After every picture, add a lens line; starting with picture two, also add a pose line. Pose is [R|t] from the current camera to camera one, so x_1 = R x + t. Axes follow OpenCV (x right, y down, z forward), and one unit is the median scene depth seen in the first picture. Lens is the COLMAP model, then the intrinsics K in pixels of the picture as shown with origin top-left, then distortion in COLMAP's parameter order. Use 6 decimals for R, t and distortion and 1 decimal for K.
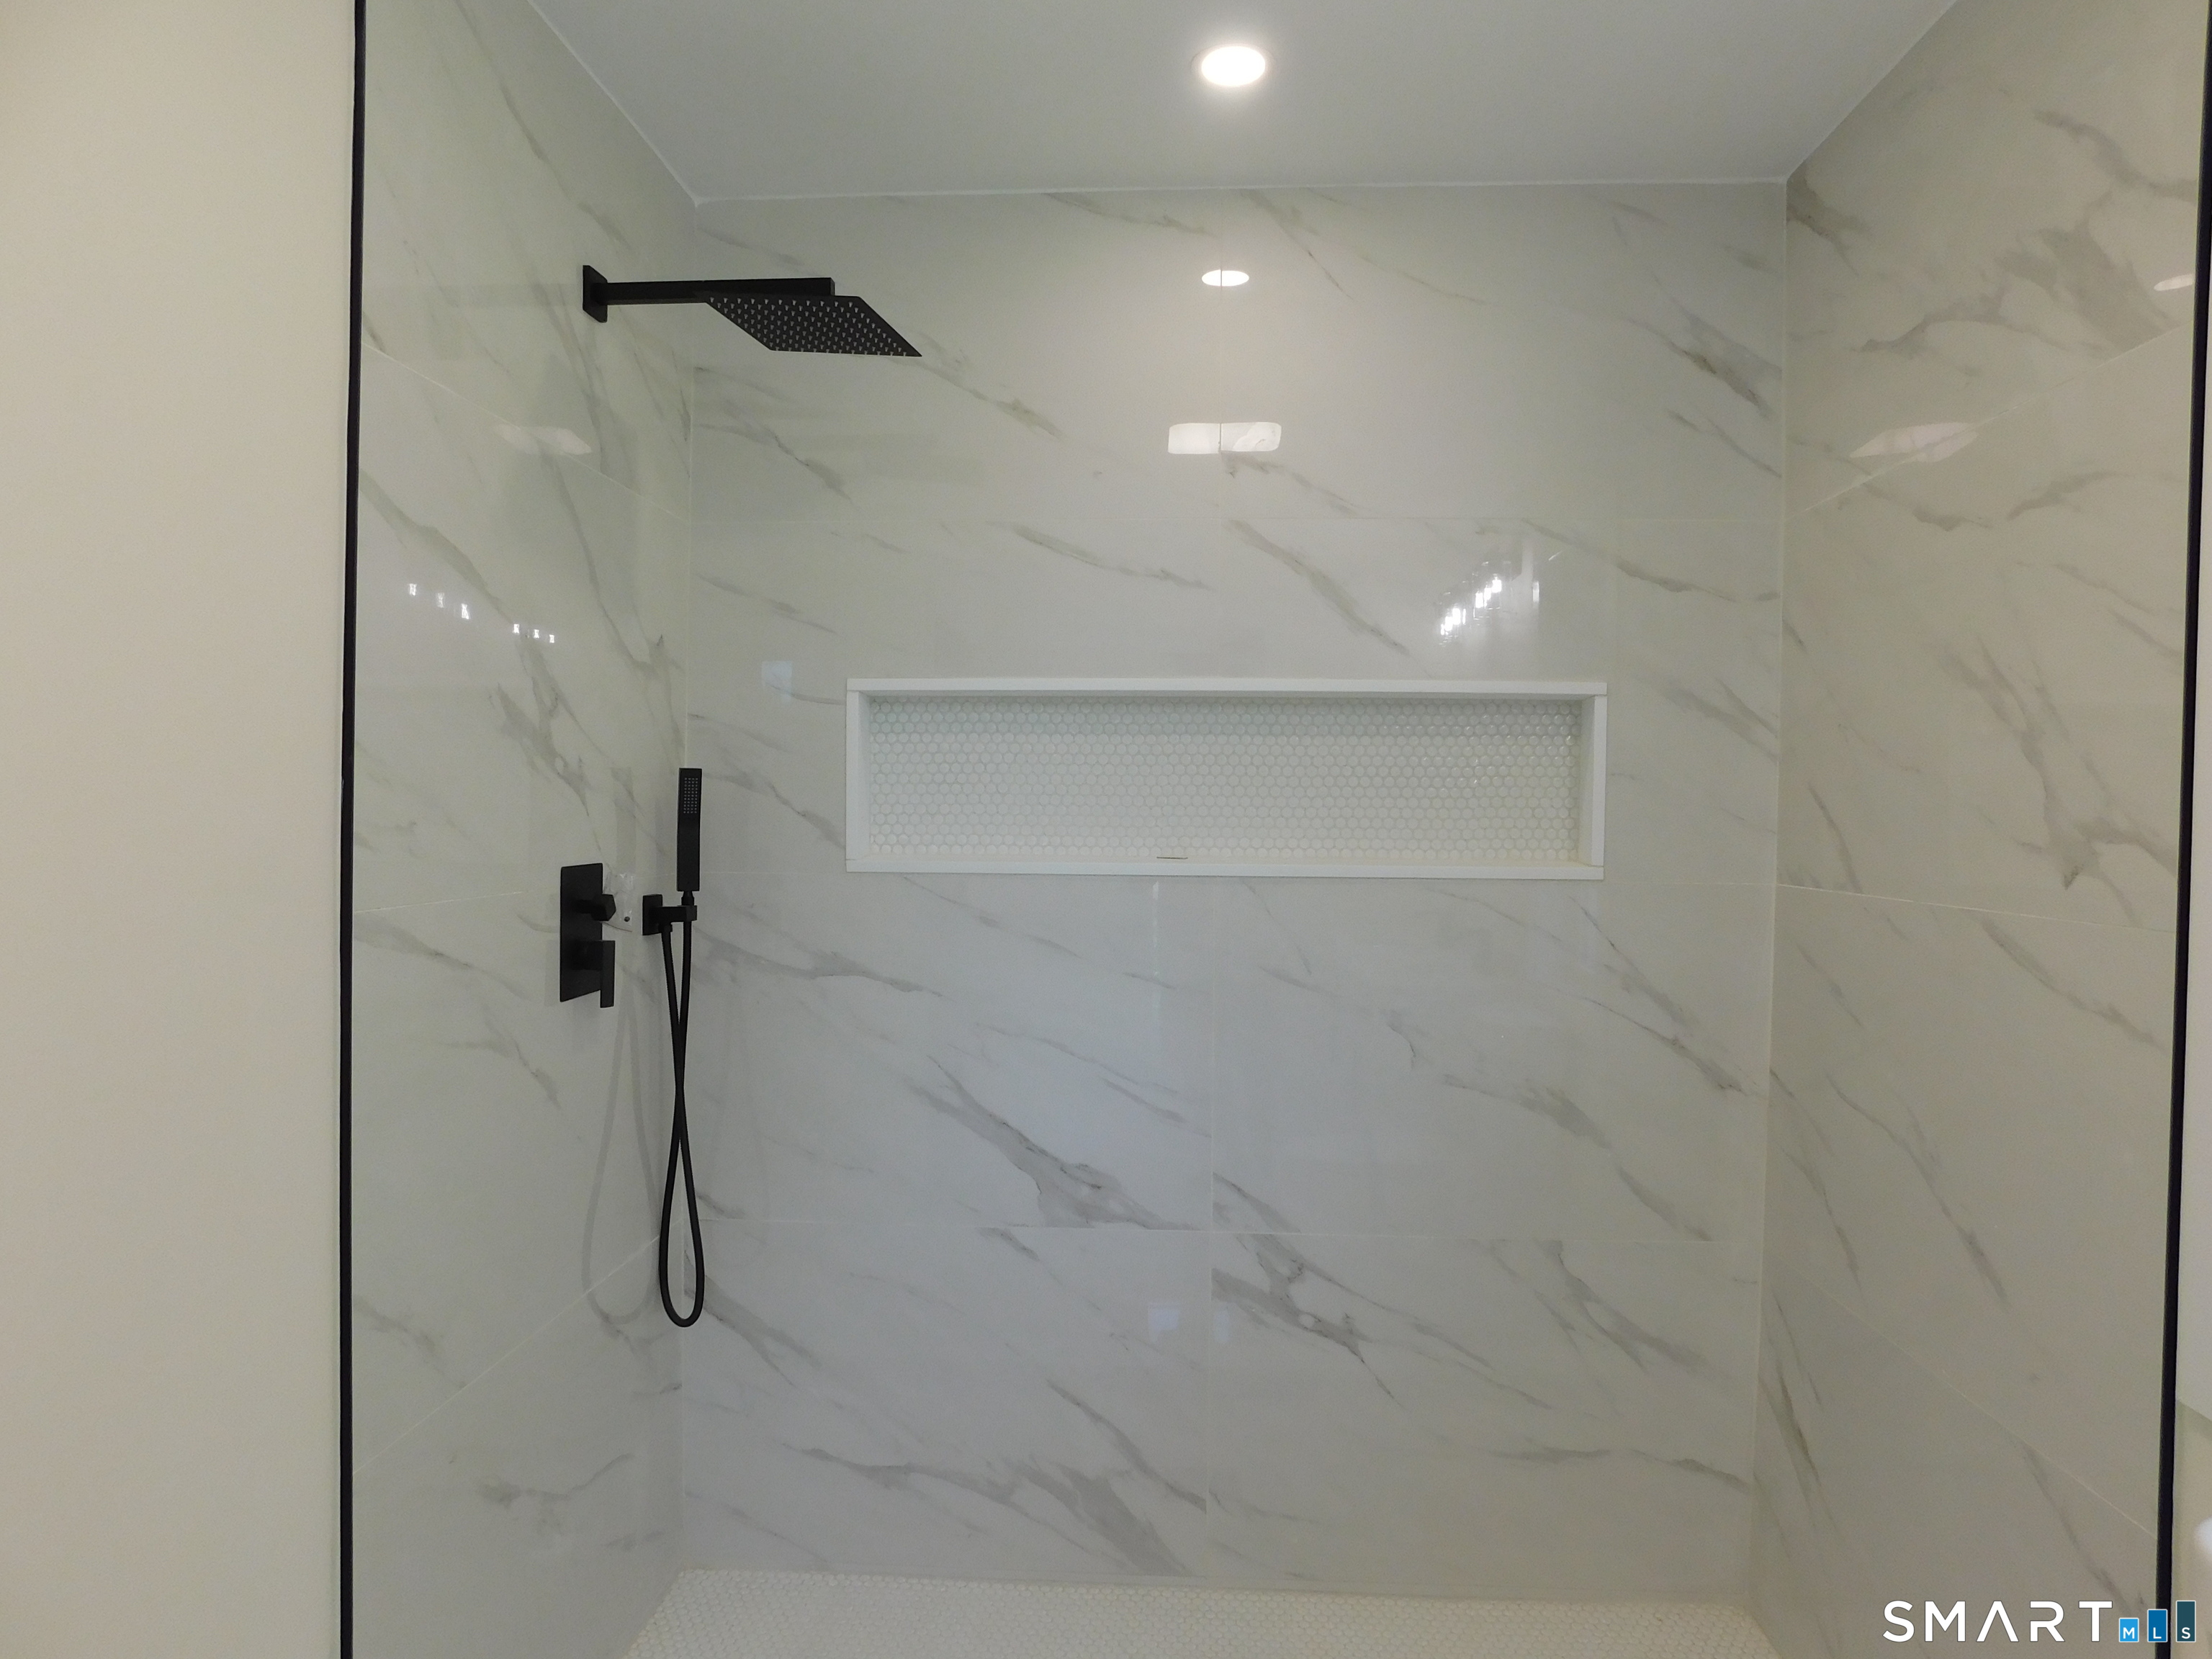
lens RADIAL K [[1472.7, 0, 1107.0], [0, 1472.7, 824.1], [0, 0, 1]] dist [-0.074900, 0.072531]
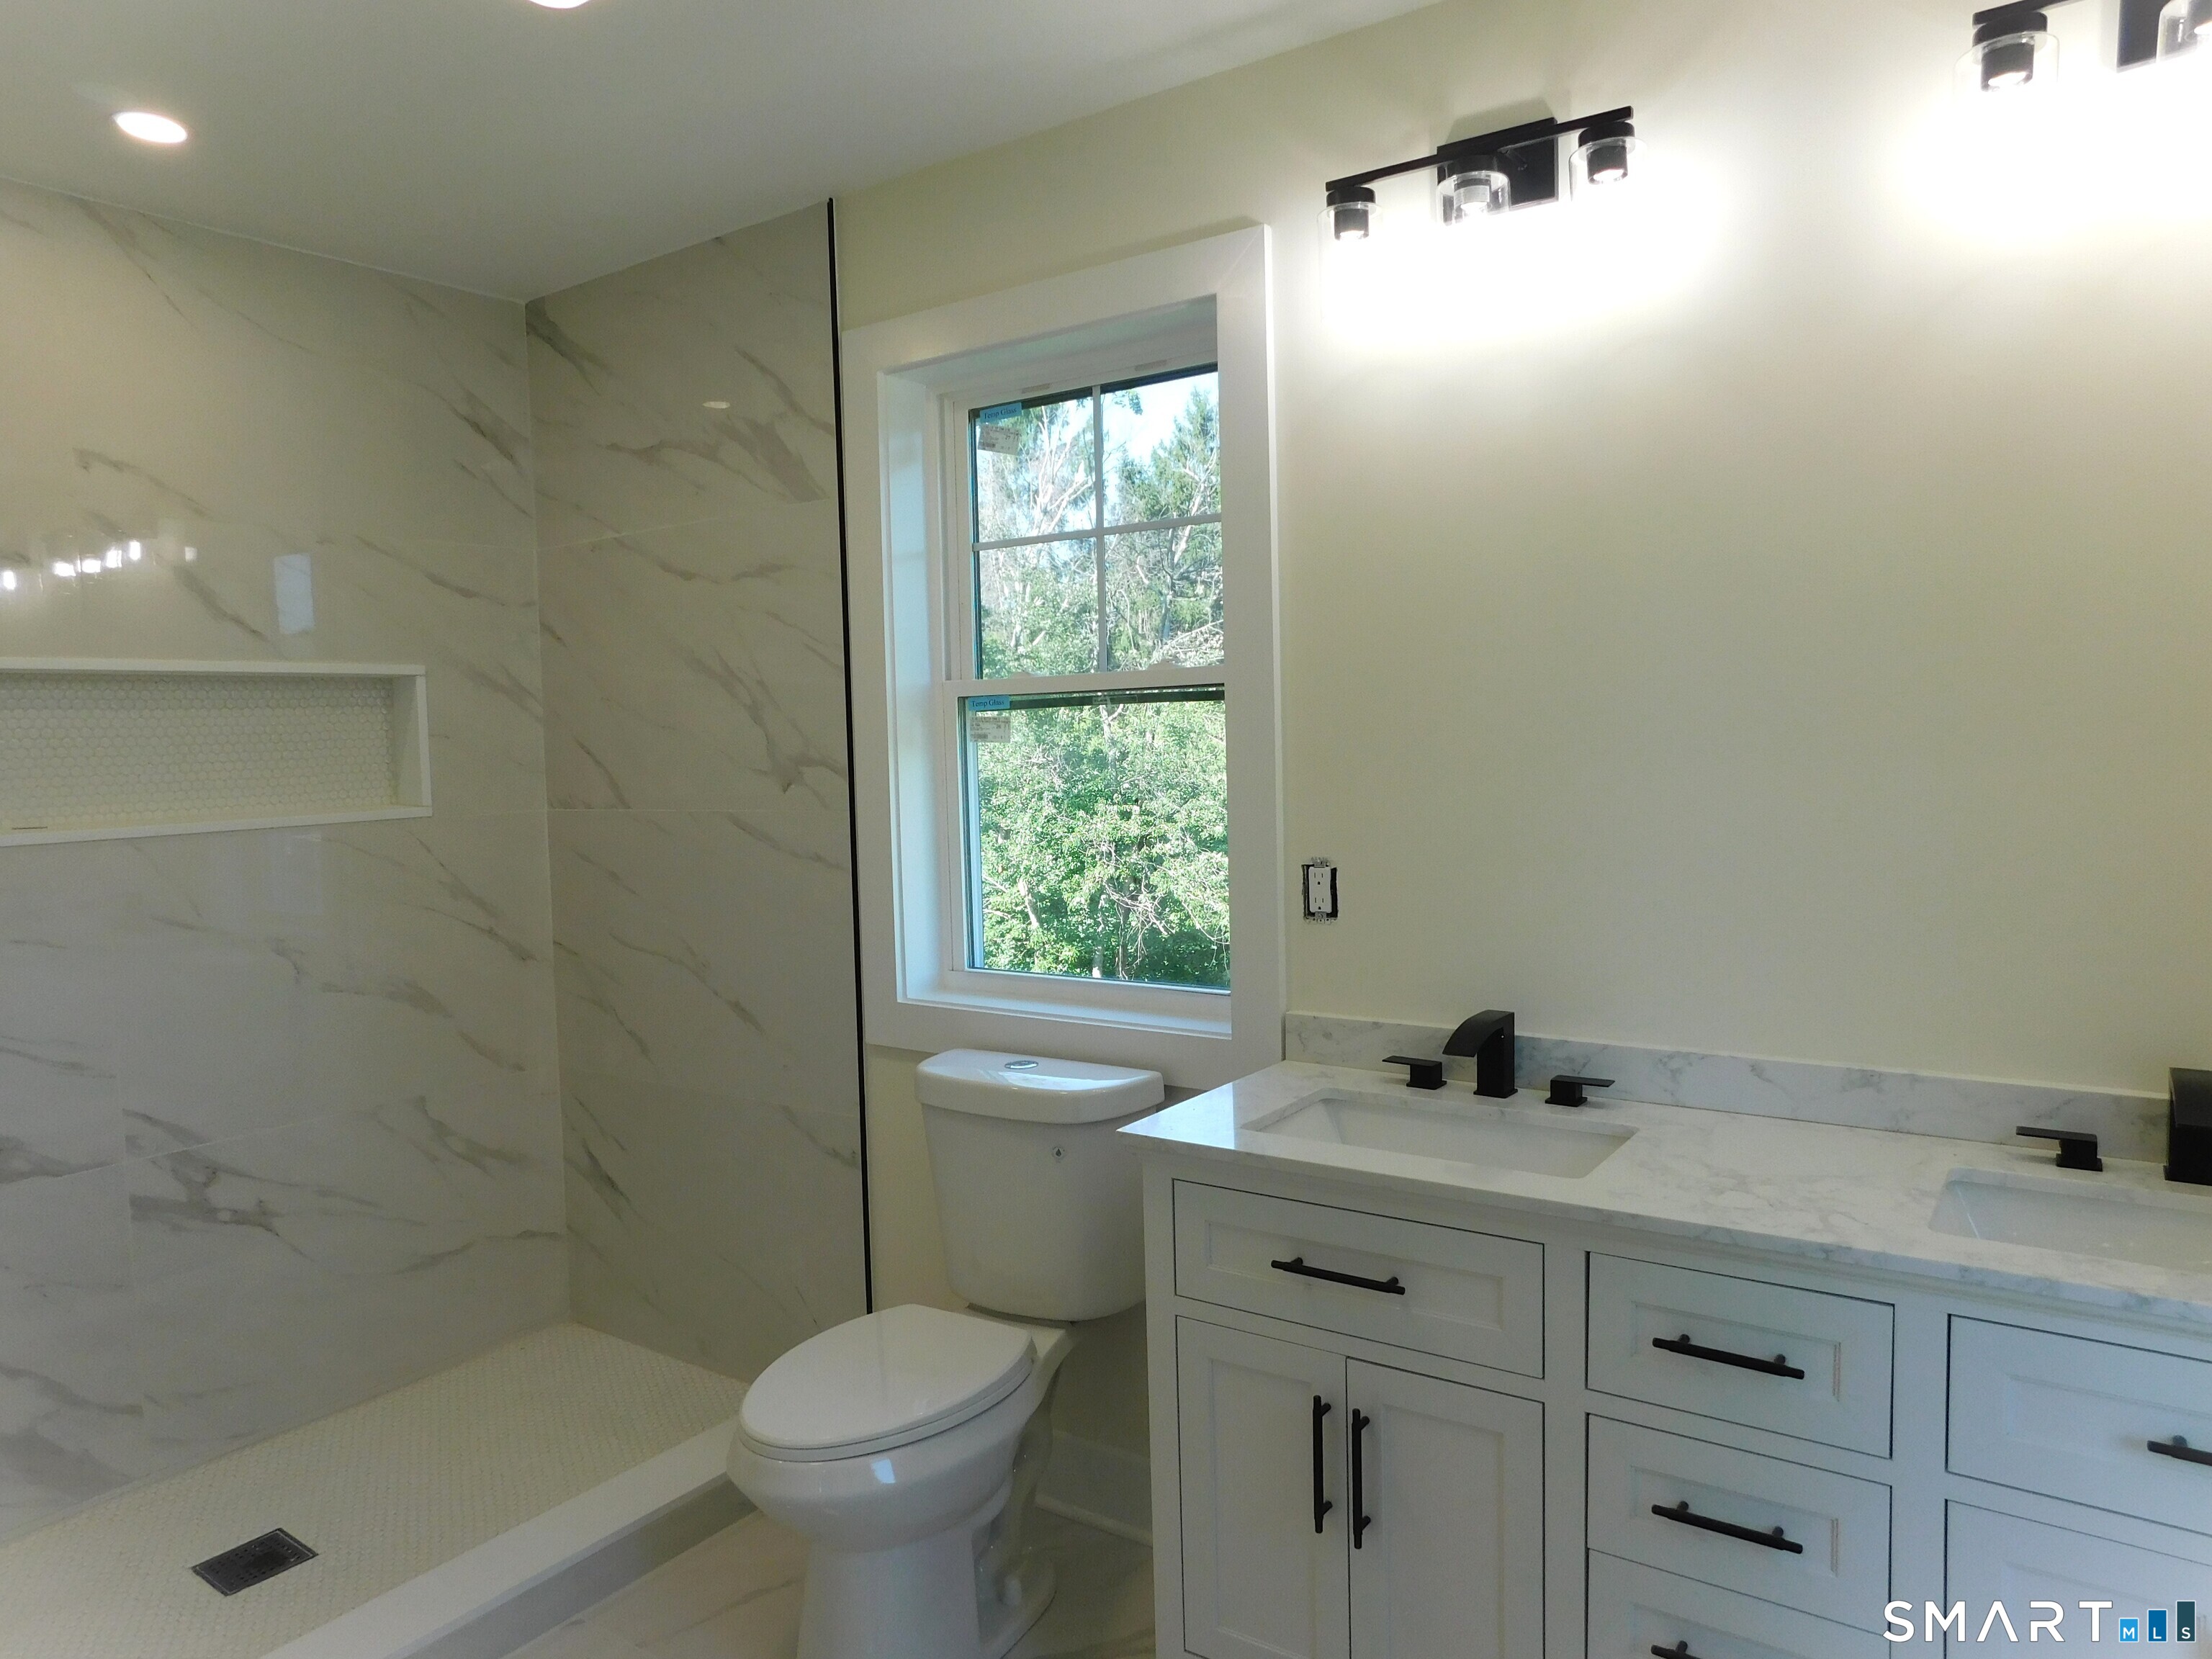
lens RADIAL K [[1472.7, 0, 1107.0], [0, 1472.7, 824.1], [0, 0, 1]] dist [-0.074900, 0.072531]
pose [[0.528519, -0.080681, 0.845079, -0.443937], [0.047045, 0.996727, 0.065737, -0.012040], [-0.847617, 0.005013, 0.530585, -0.206918]]
